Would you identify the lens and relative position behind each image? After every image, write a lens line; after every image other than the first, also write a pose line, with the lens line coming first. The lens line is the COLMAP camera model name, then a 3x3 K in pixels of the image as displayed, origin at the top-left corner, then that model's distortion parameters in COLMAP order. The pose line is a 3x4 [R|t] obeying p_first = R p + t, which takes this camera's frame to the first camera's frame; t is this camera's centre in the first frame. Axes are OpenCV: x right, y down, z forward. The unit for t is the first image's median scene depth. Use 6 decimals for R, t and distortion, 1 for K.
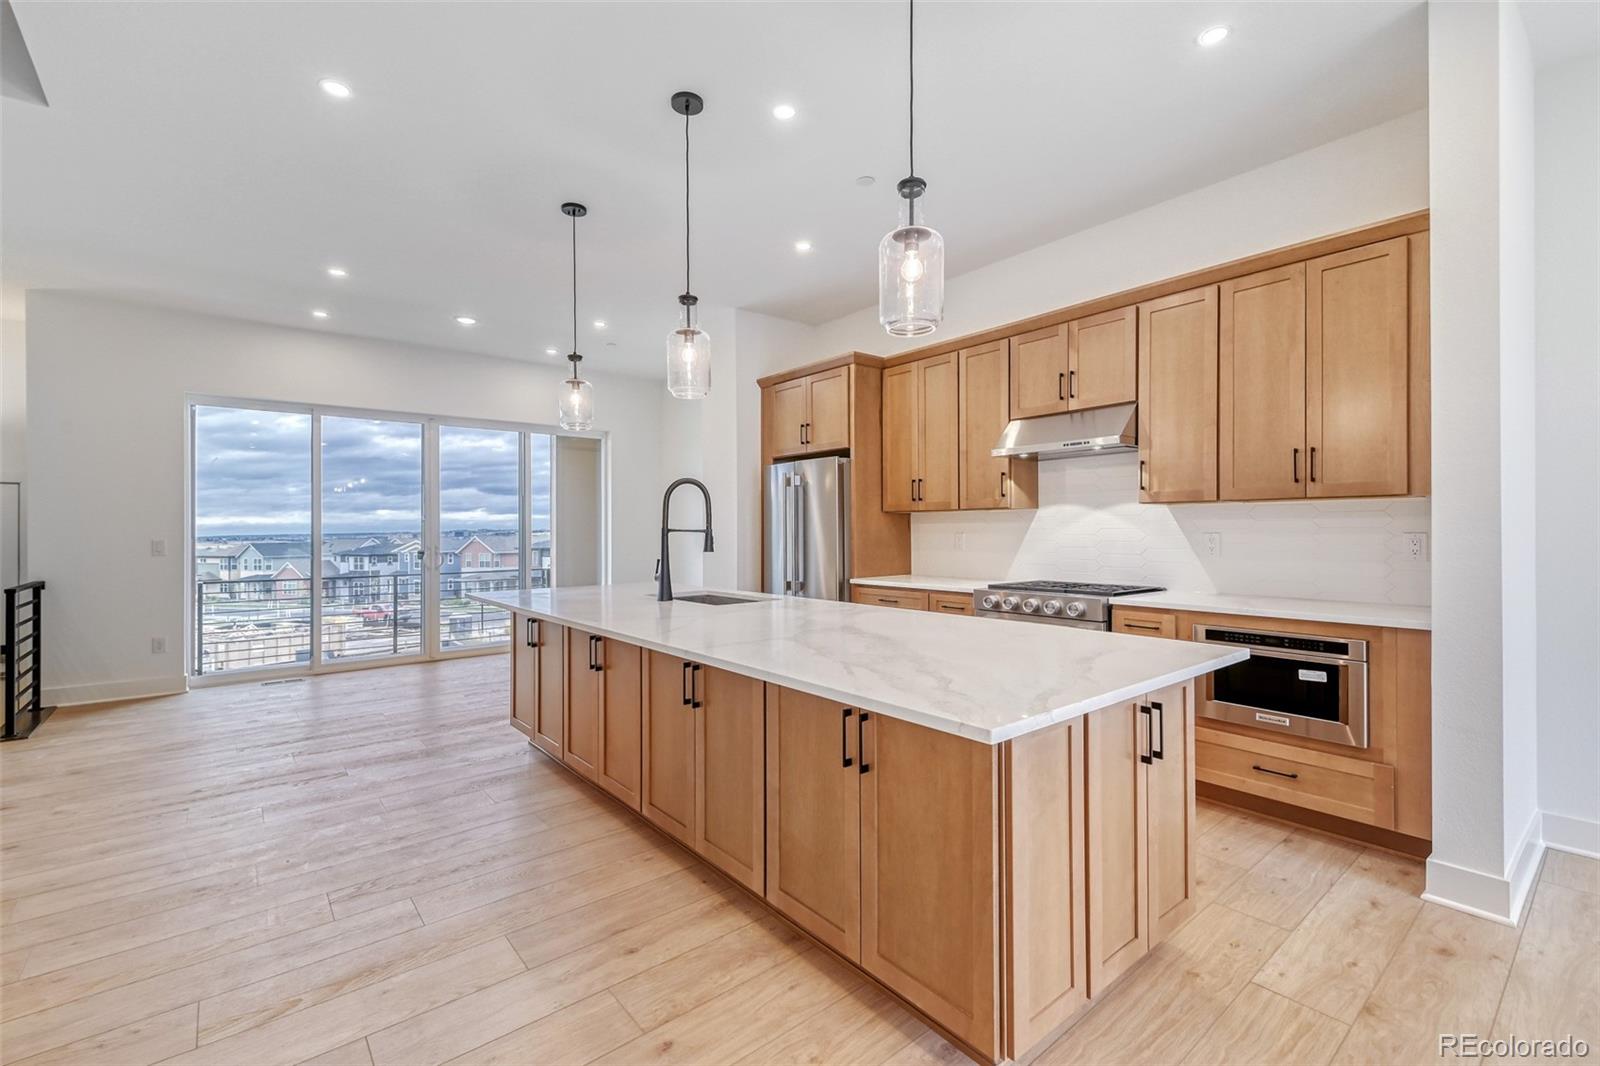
lens RADIAL K [[692.8, 0, 800.2], [0, 692.8, 528.2], [0, 0, 1]] dist [0.031022, -0.013264]
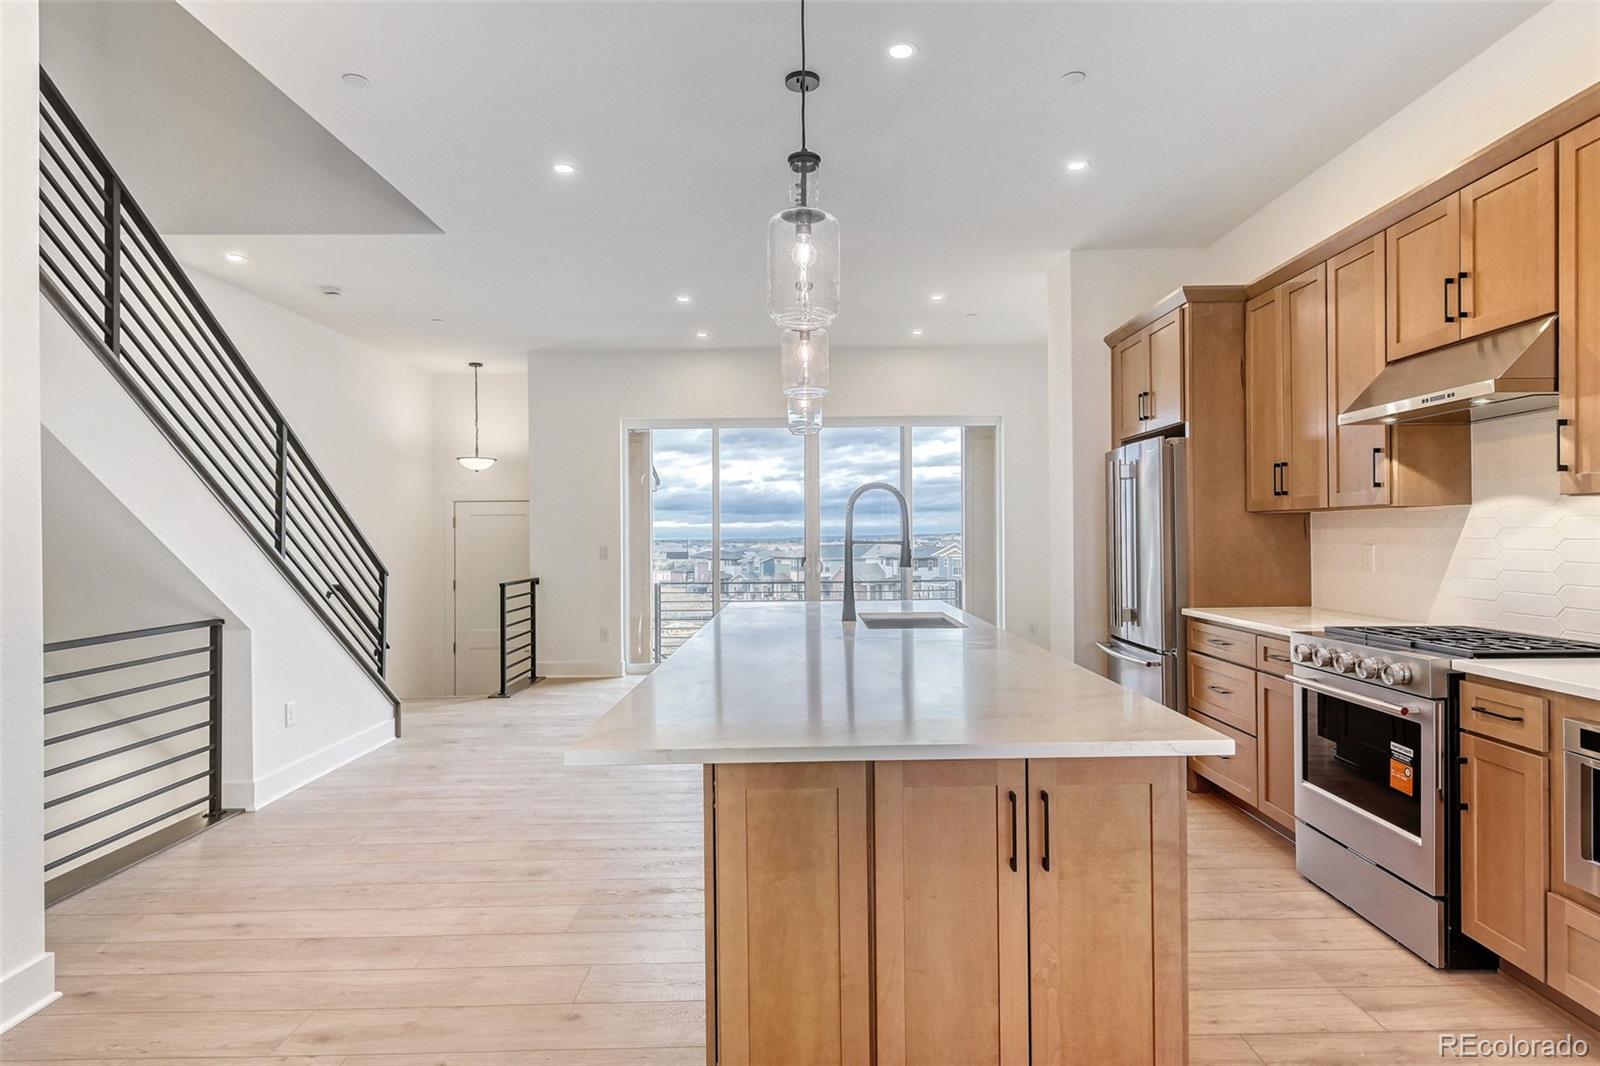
lens RADIAL K [[894.0, 0, 813.1], [0, 894.0, 530.8], [0, 0, 1]] dist [0.002152, 0.000508]
pose [[0.780187, -0.003981, -0.625533, 0.419346], [0.005980, 0.999982, 0.001095, -0.010597], [0.625517, -0.004595, 0.780197, 0.063203]]
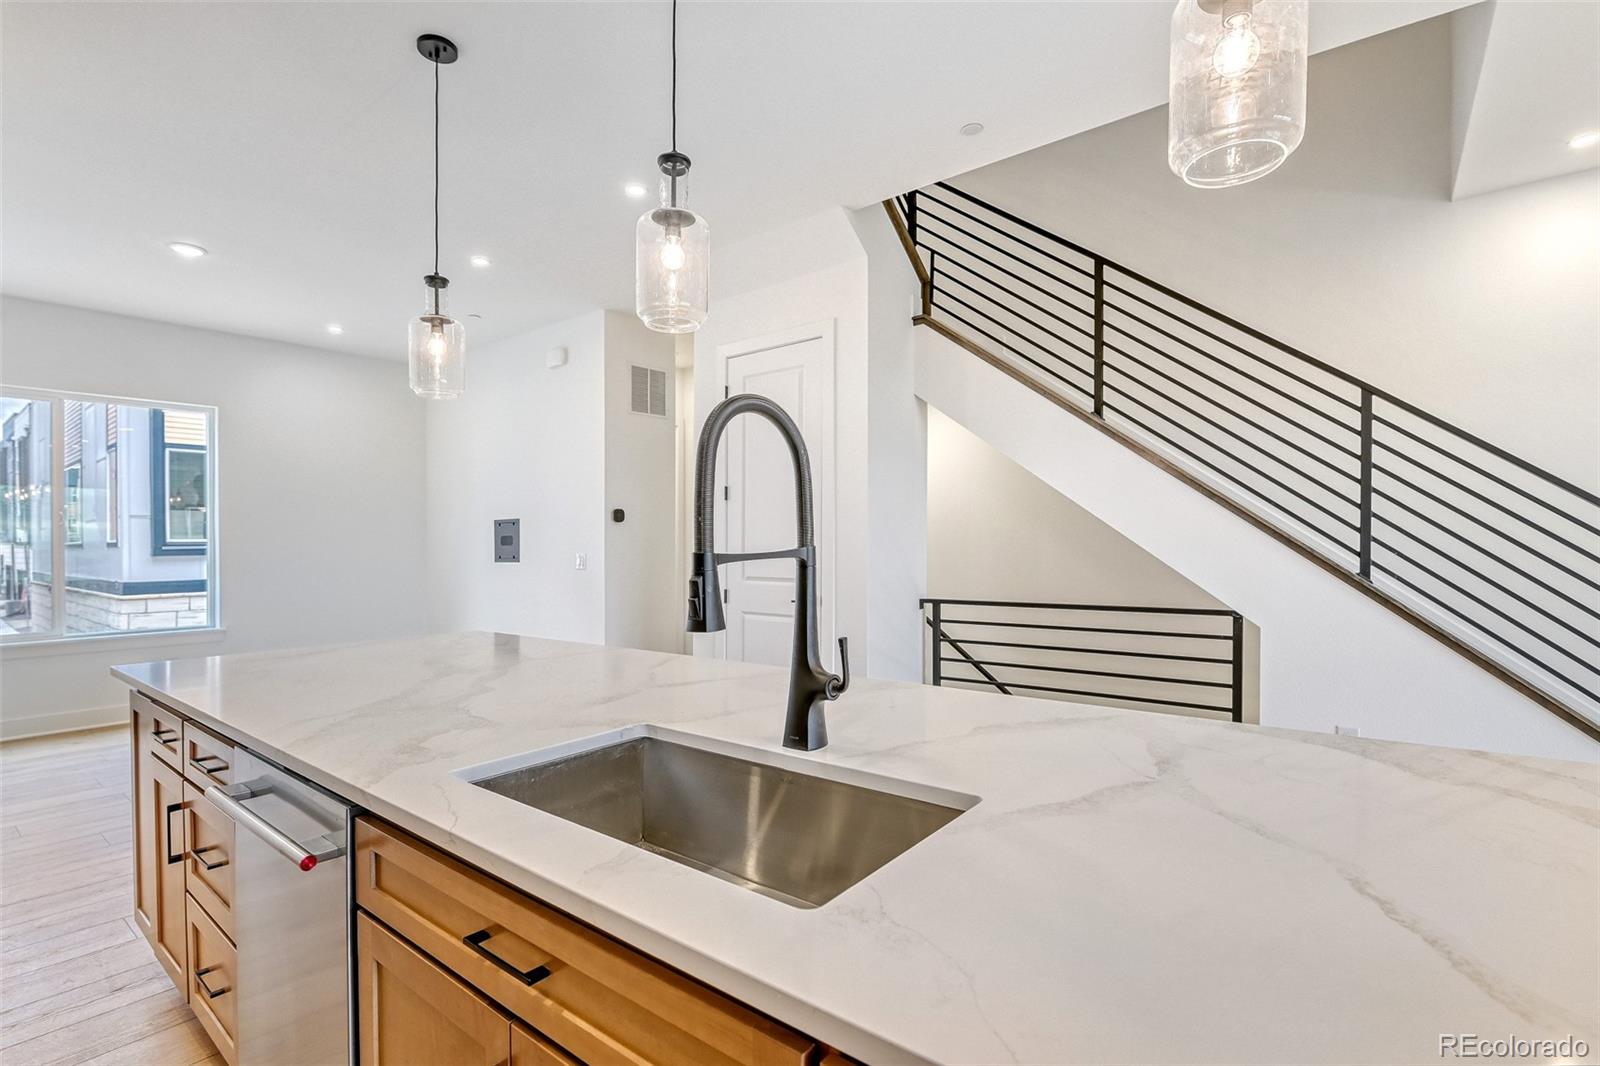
lens RADIAL K [[721.9, 0, 805.3], [0, 721.9, 541.4], [0, 0, 1]] dist [-0.013984, -0.000029]
pose [[-0.973117, 0.018030, -0.229603, -0.095659], [0.019481, 0.999802, -0.004057, 0.002558], [0.229484, -0.008421, -0.973276, 1.153861]]
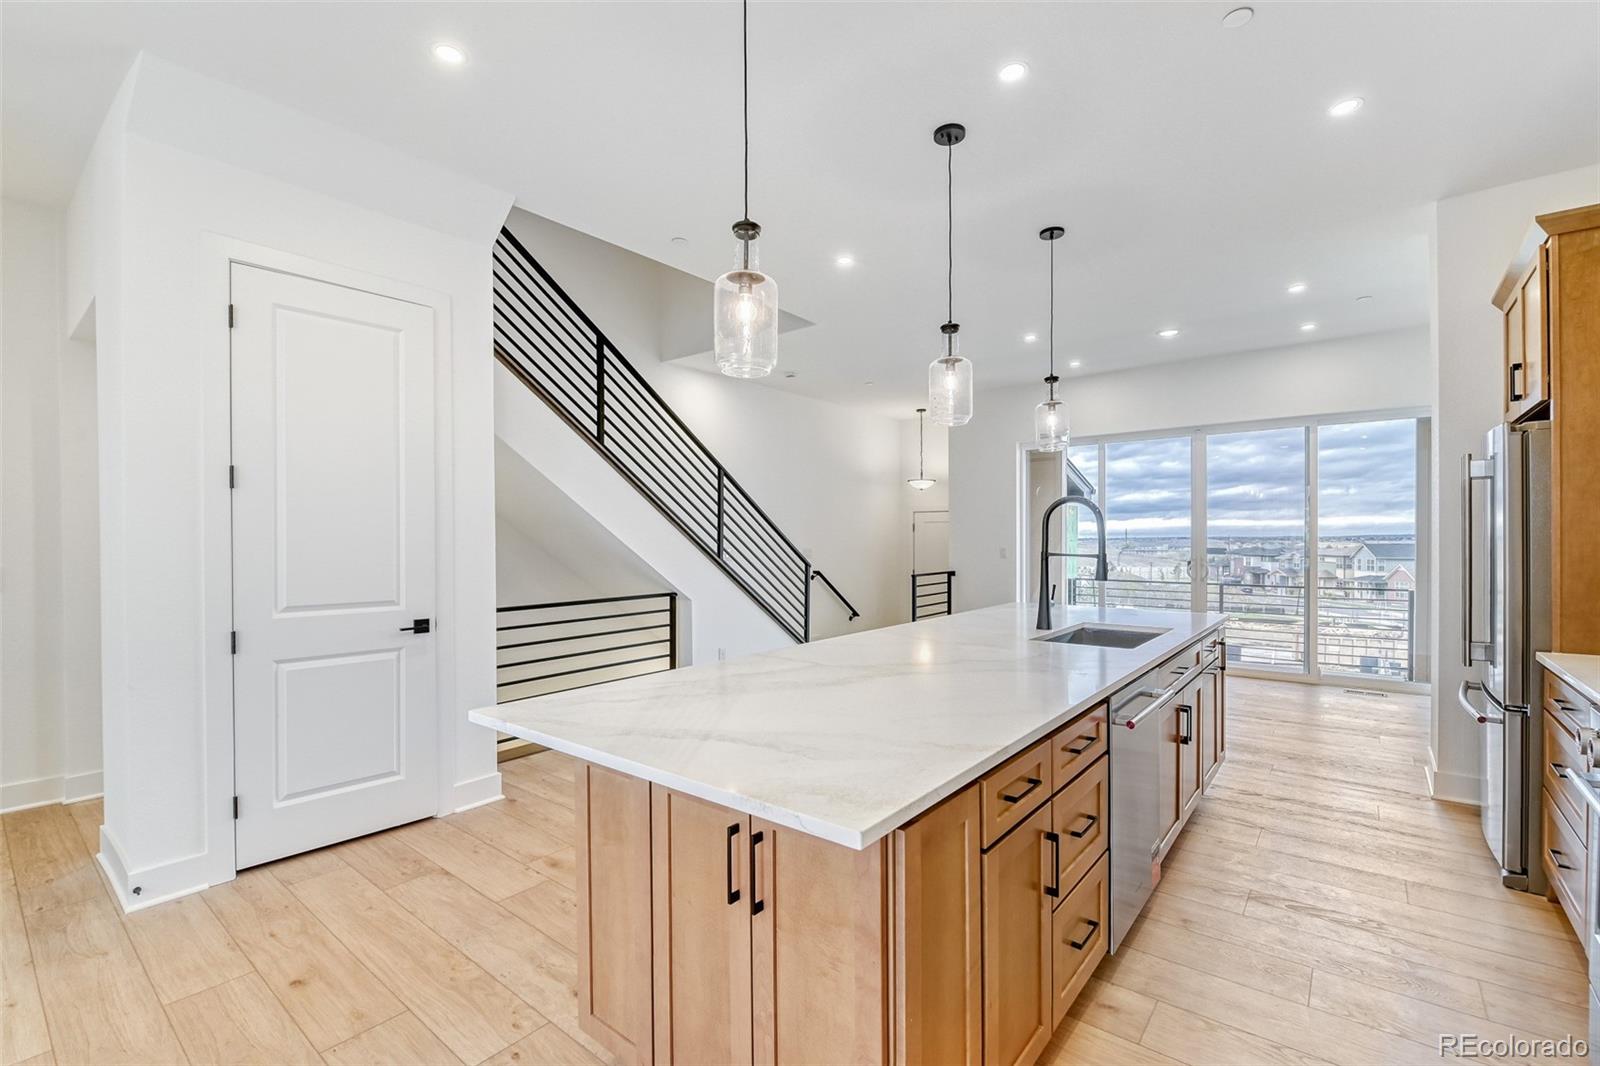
lens RADIAL K [[689.7, 0, 809.2], [0, 689.7, 535.8], [0, 0, 1]] dist [0.014677, -0.011979]
pose [[0.208845, 0.005714, -0.977932, 0.557958], [0.005381, 0.999961, 0.006992, -0.025352], [0.977934, -0.006722, 0.208806, 0.424144]]
